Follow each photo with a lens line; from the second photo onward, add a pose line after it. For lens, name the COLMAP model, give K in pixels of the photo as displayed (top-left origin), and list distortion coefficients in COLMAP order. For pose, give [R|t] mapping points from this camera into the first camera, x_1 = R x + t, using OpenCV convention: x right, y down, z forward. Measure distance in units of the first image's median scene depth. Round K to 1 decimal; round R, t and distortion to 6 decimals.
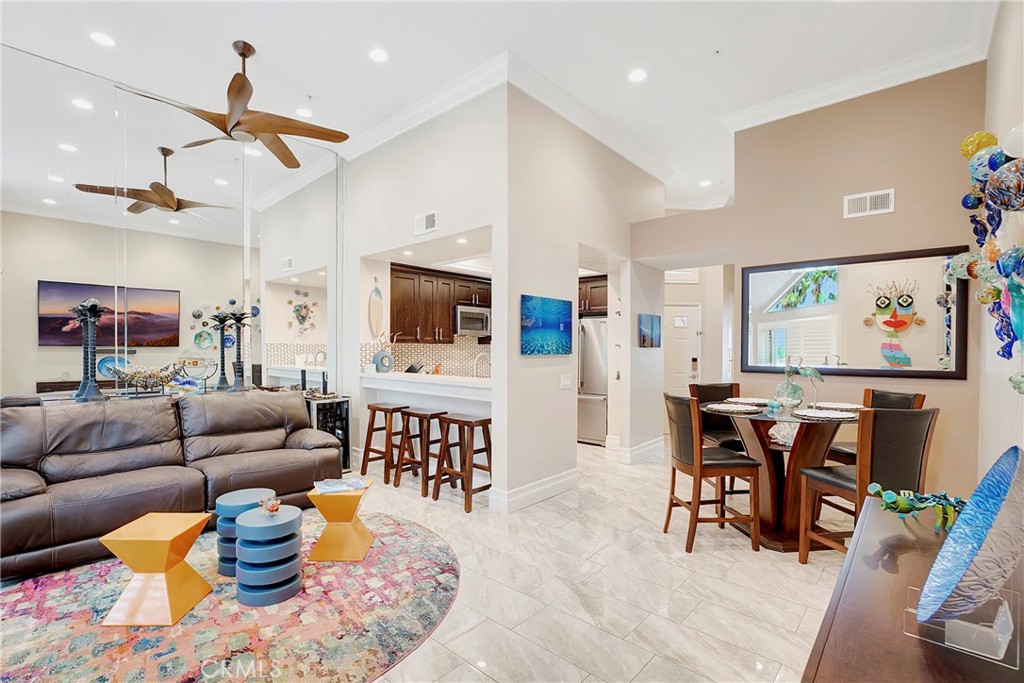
lens RADIAL K [[463.0, 0, 497.6], [0, 463.0, 352.6], [0, 0, 1]] dist [-0.023178, 0.002040]
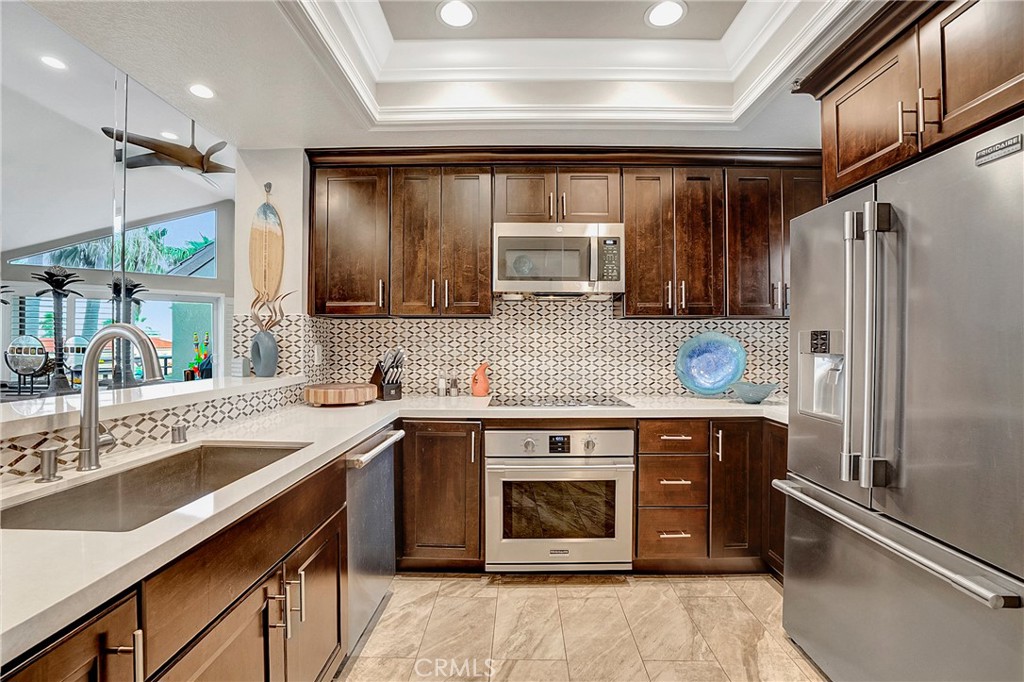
lens RADIAL K [[439.7, 0, 511.8], [0, 439.7, 347.1], [0, 0, 1]] dist [-0.047015, 0.011039]
pose [[0.675136, 0.002070, -0.737690, 0.354013], [-0.006091, 0.999978, -0.002769, 0.017088], [0.737668, 0.006362, 0.675134, 1.229800]]
